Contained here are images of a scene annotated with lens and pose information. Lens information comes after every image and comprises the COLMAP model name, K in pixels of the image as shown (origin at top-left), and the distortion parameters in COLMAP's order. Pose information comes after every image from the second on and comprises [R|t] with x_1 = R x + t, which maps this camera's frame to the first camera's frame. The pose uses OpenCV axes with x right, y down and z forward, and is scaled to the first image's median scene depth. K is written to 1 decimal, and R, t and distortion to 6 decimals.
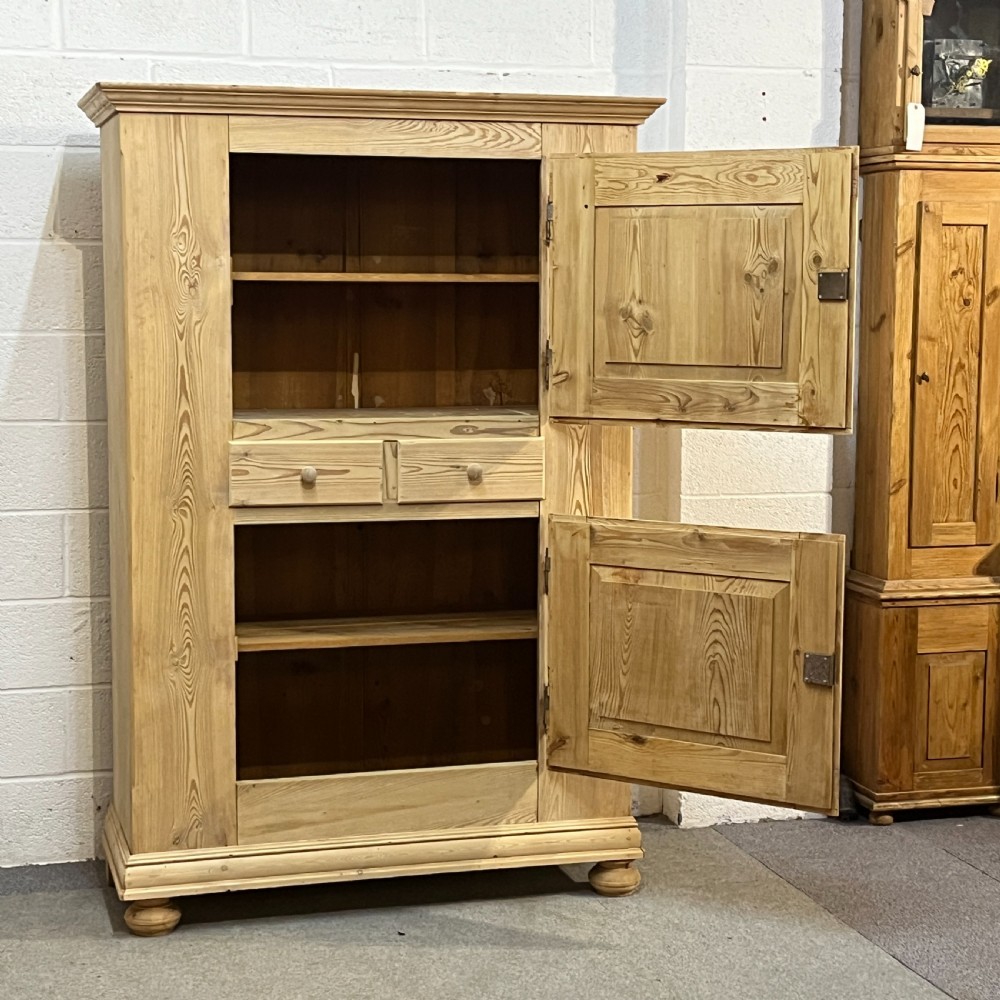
lens RADIAL K [[2010.1, 0, 517.9], [0, 2010.1, 515.2], [0, 0, 1]] dist [0.193498, -0.817646]
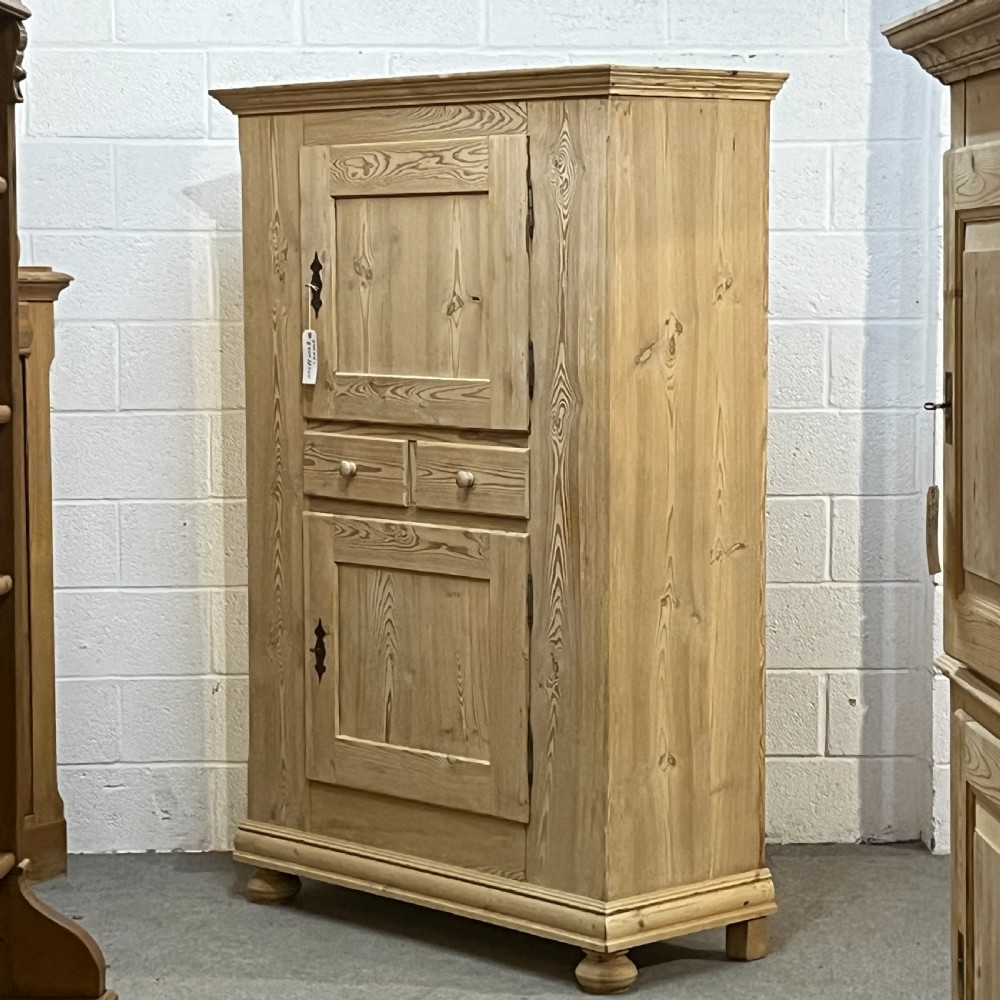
lens RADIAL K [[2826.2, 0, 500.5], [0, 2826.2, 524.6], [0, 0, 1]] dist [0.194201, -0.914007]
pose [[0.467290, 0.083598, -0.880143, 1.146107], [-0.099623, 0.994158, 0.041535, -0.058020], [0.878473, 0.068274, 0.472888, 0.410477]]
